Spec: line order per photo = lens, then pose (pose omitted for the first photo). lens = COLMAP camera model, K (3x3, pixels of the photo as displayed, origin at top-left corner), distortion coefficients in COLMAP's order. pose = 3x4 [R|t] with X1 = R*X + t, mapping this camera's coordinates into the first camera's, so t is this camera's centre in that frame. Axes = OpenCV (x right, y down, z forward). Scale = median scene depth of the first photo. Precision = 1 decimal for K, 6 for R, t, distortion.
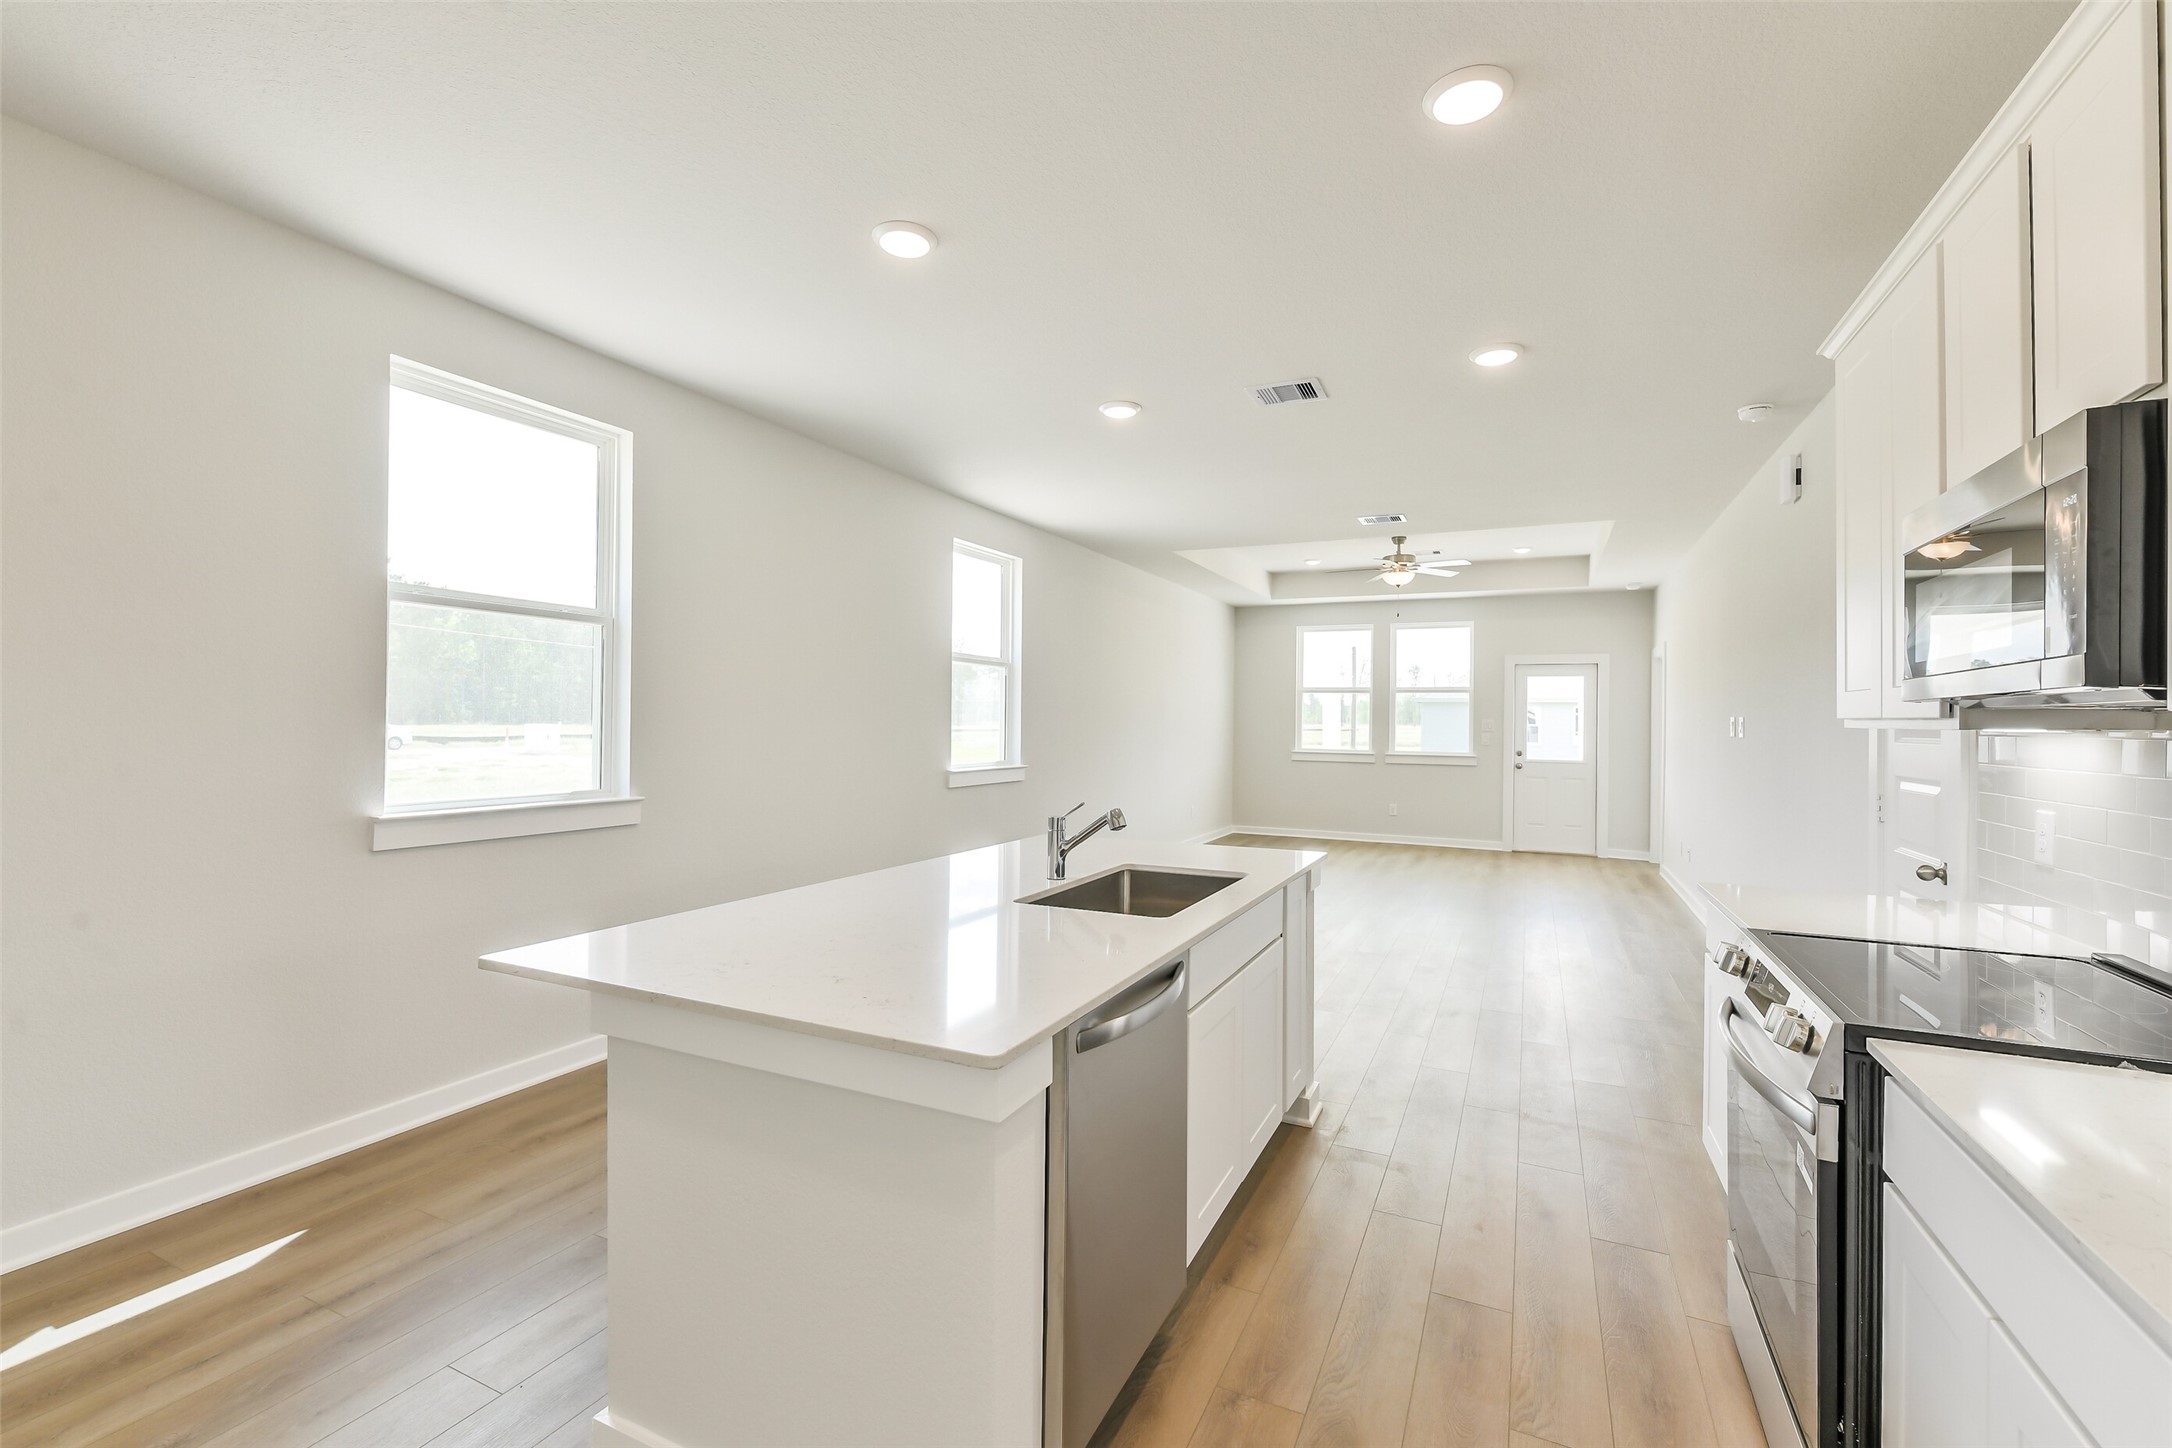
lens RADIAL K [[933.8, 0, 1088.2], [0, 933.8, 711.9], [0, 0, 1]] dist [0.003258, -0.002655]
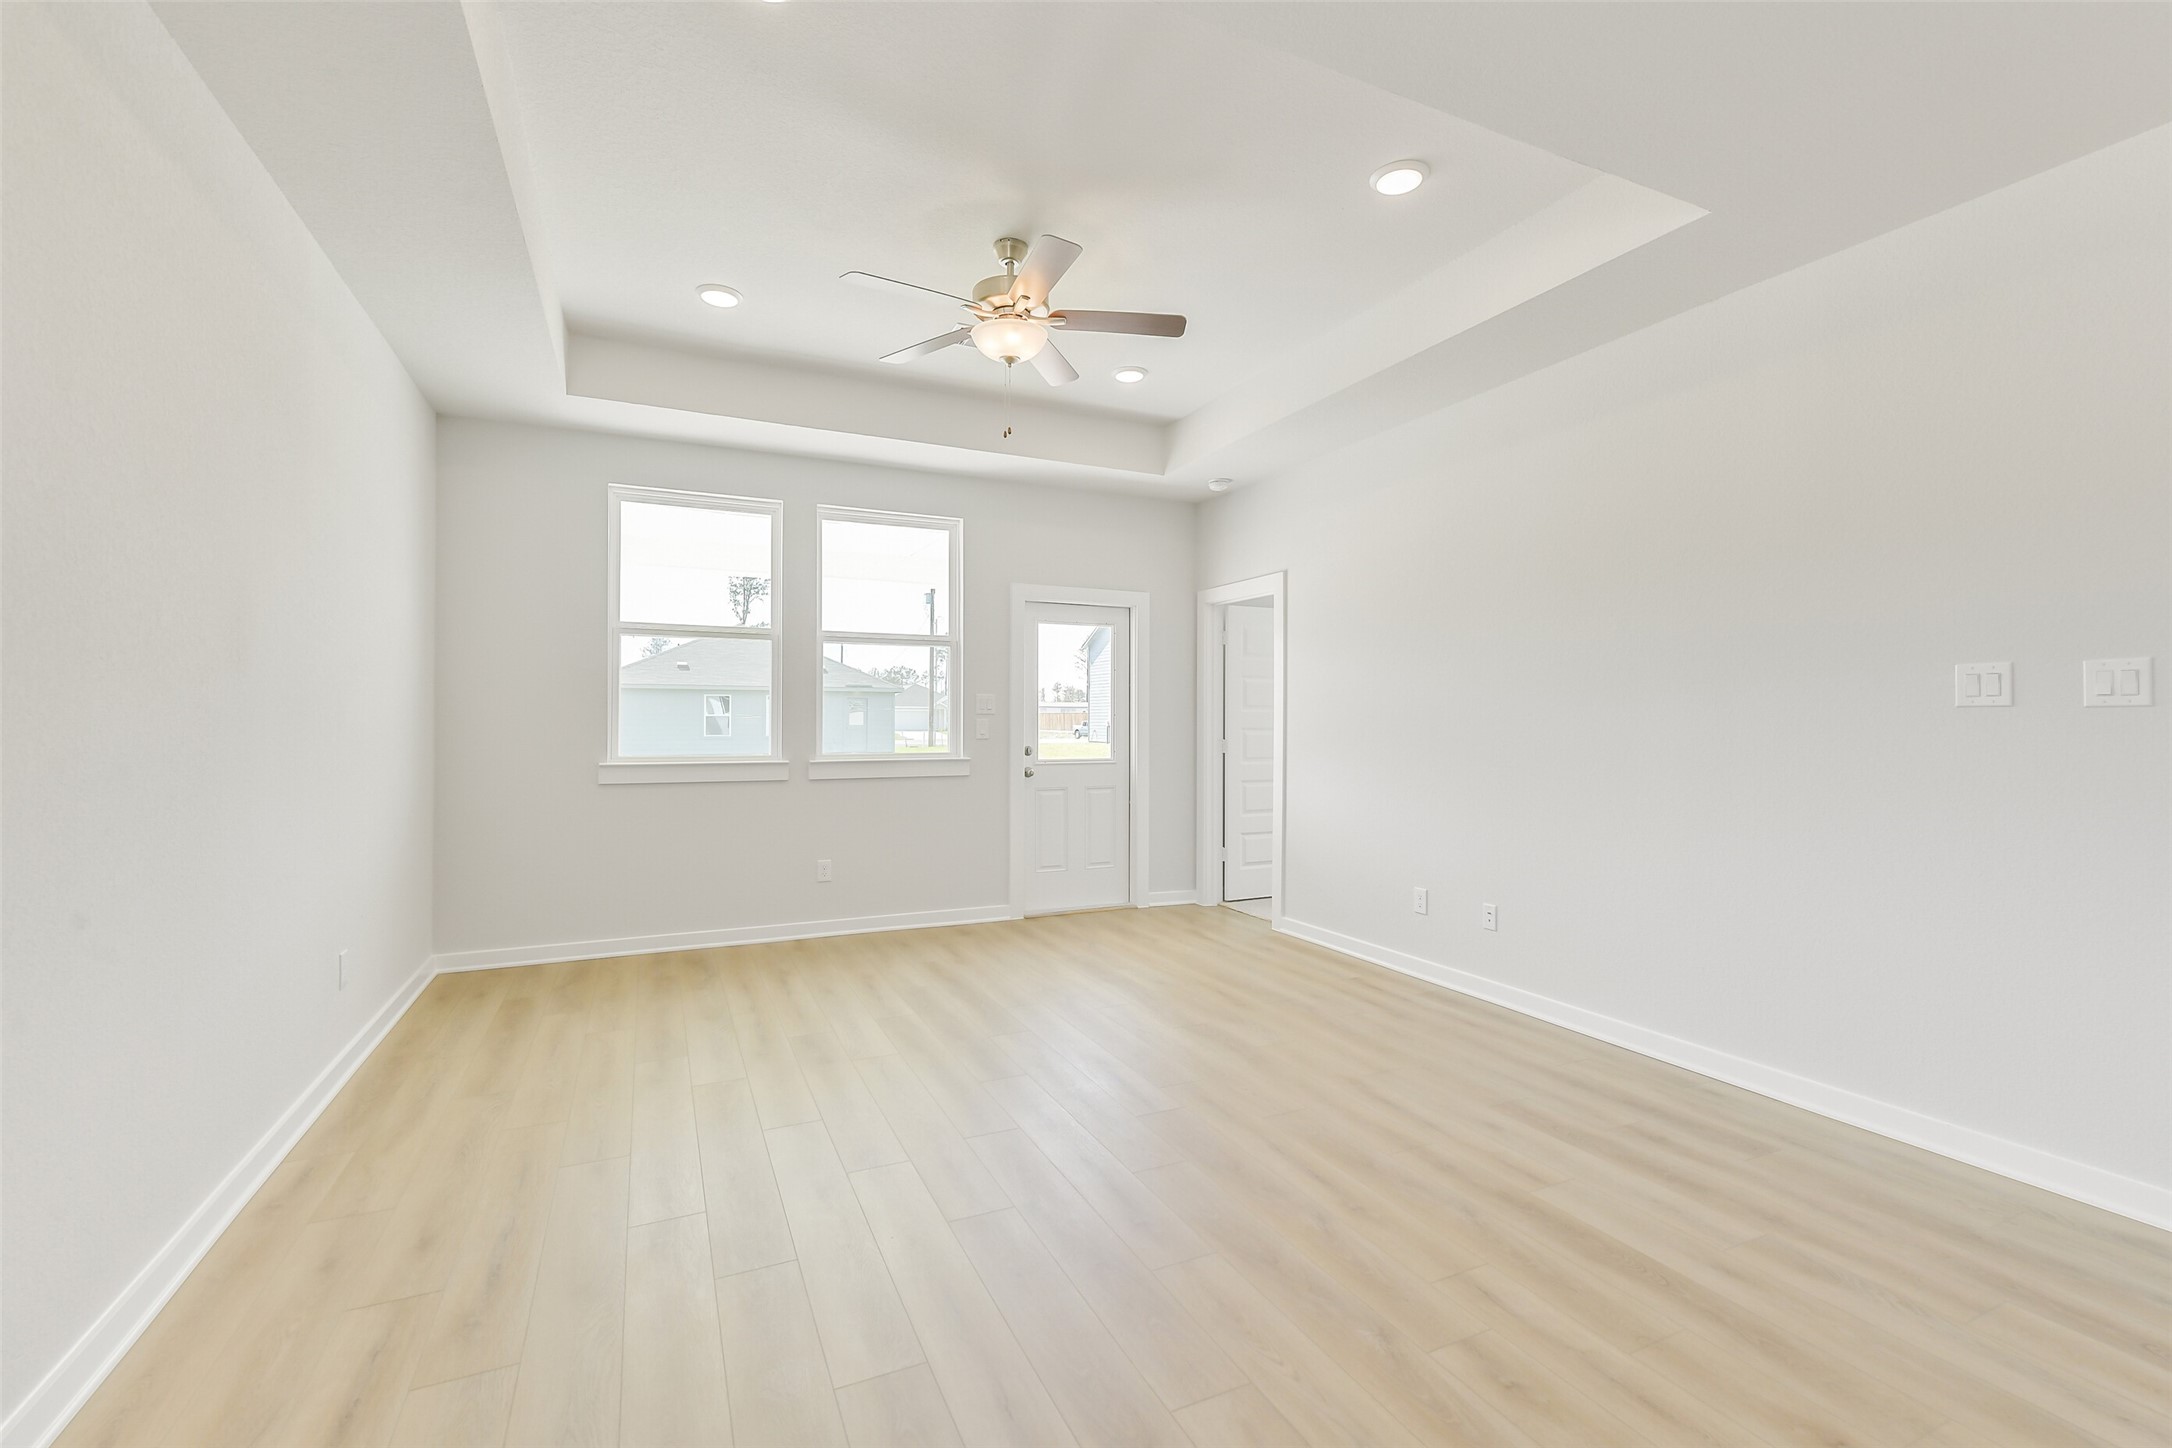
lens RADIAL K [[933.8, 0, 1088.3], [0, 933.8, 720.6], [0, 0, 1]] dist [0.003258, -0.002655]
pose [[0.635749, -0.011330, 0.771813, 0.027793], [-0.001995, 0.999865, 0.016321, 0.016069], [-0.771893, -0.011916, 0.635641, 0.619120]]
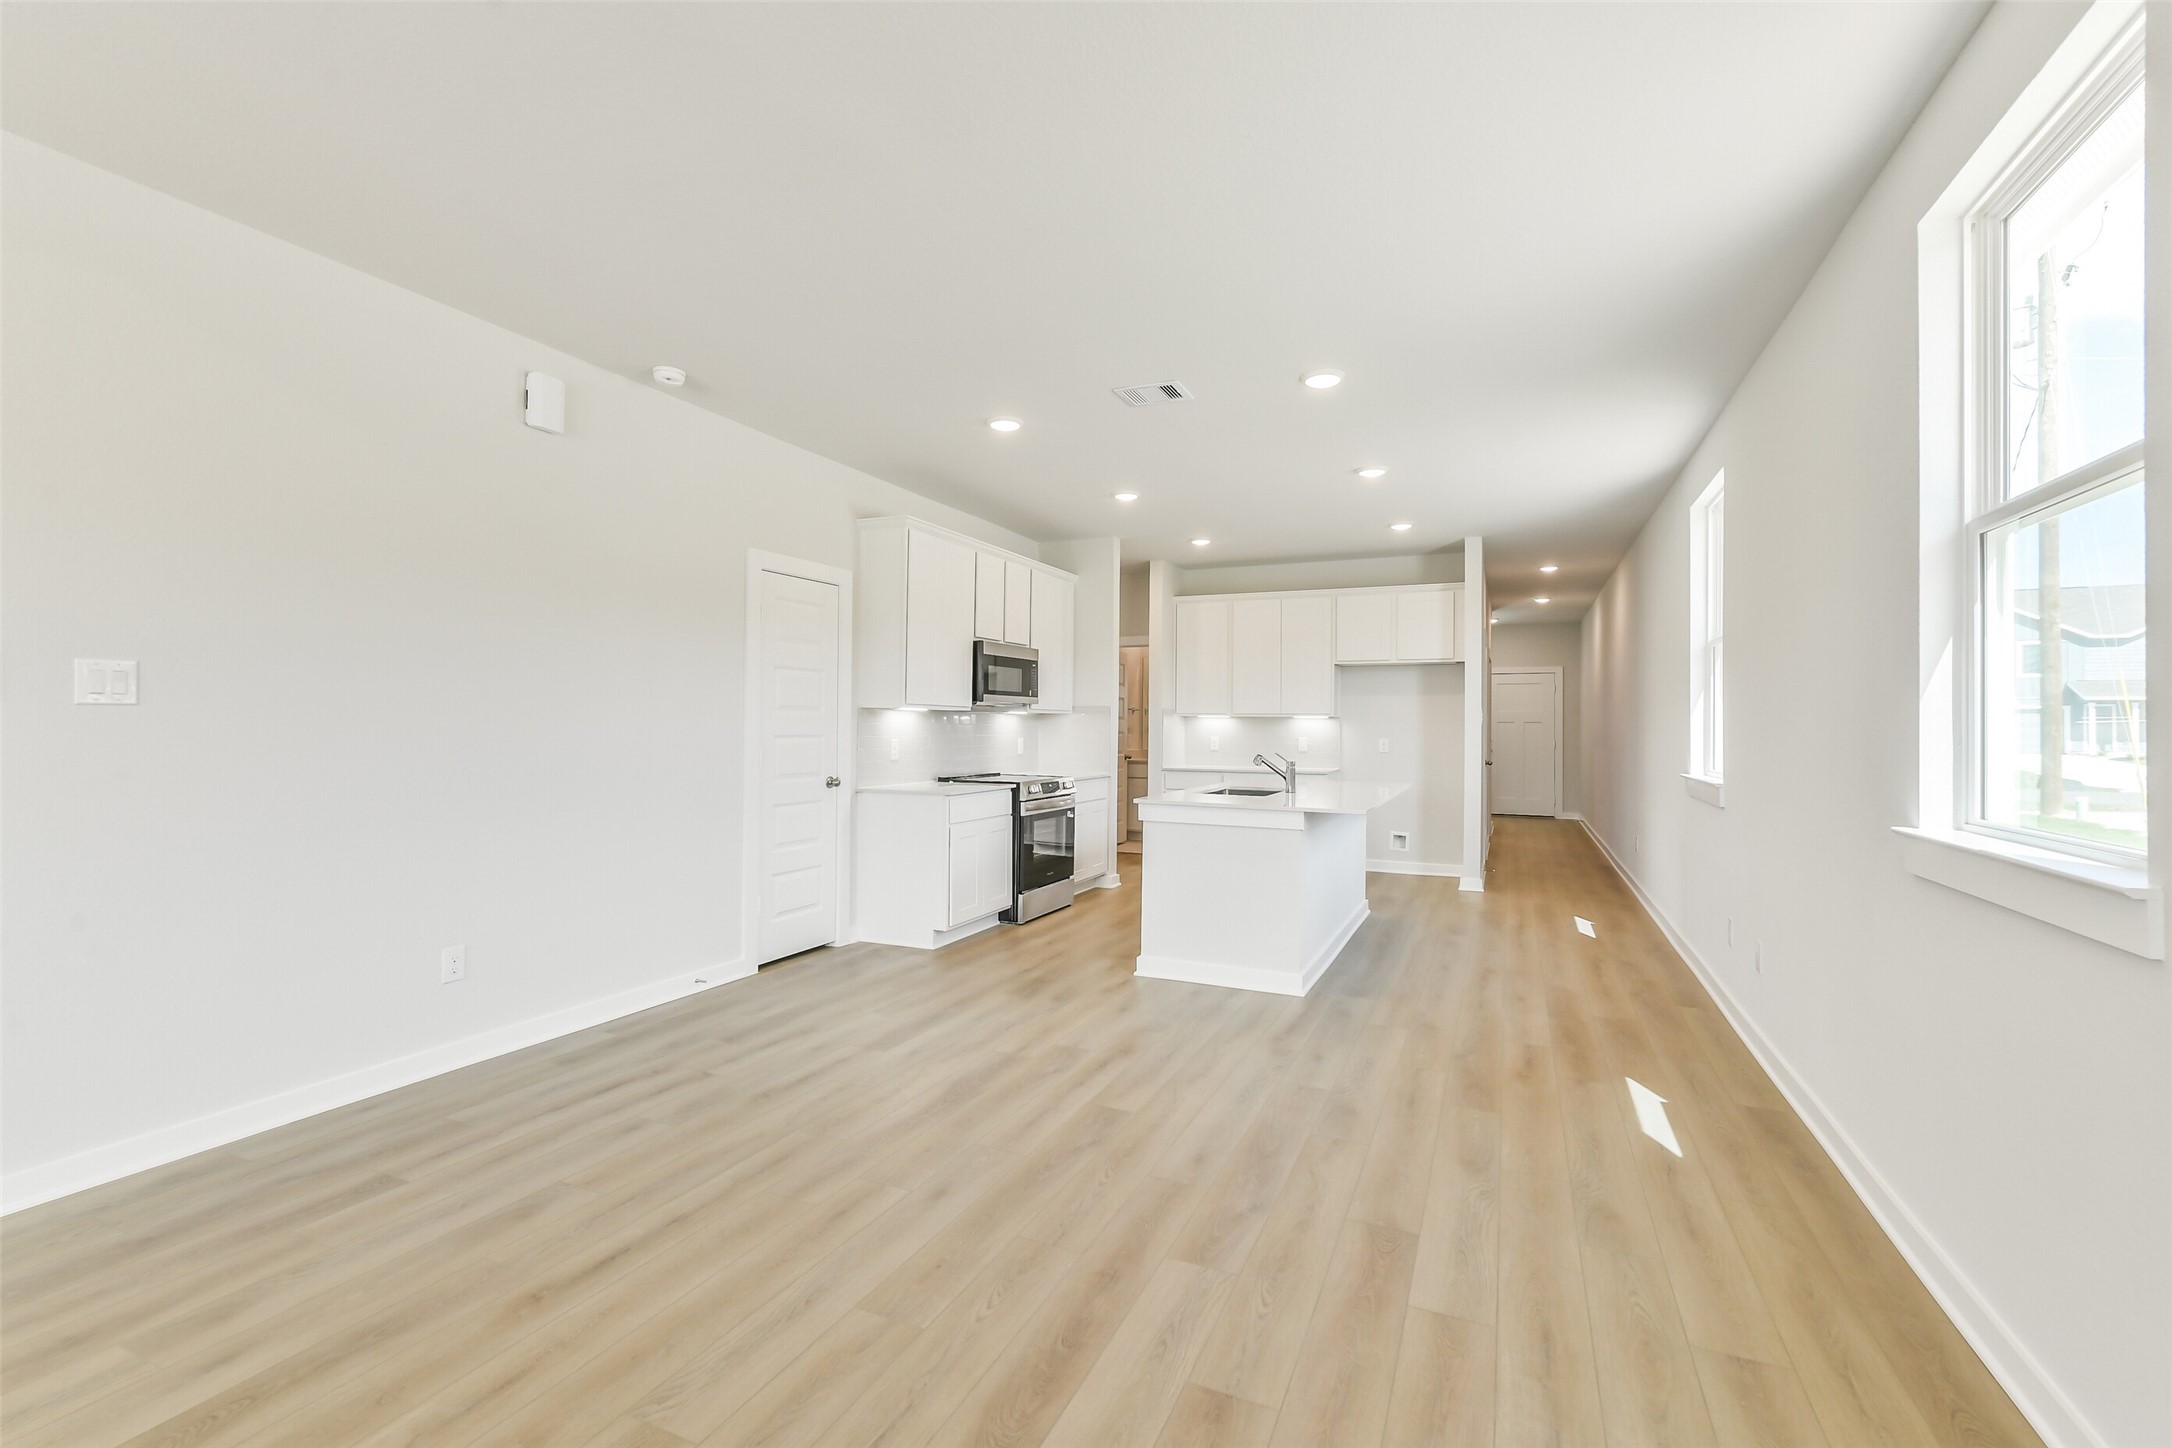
lens RADIAL K [[933.8, 0, 1085.5], [0, 933.8, 718.0], [0, 0, 1]] dist [0.003258, -0.002655]
pose [[-0.999630, -0.020003, -0.018447, 0.122792], [-0.019665, 0.999638, -0.018361, 0.018926], [0.018807, -0.017991, -0.999661, 0.834771]]
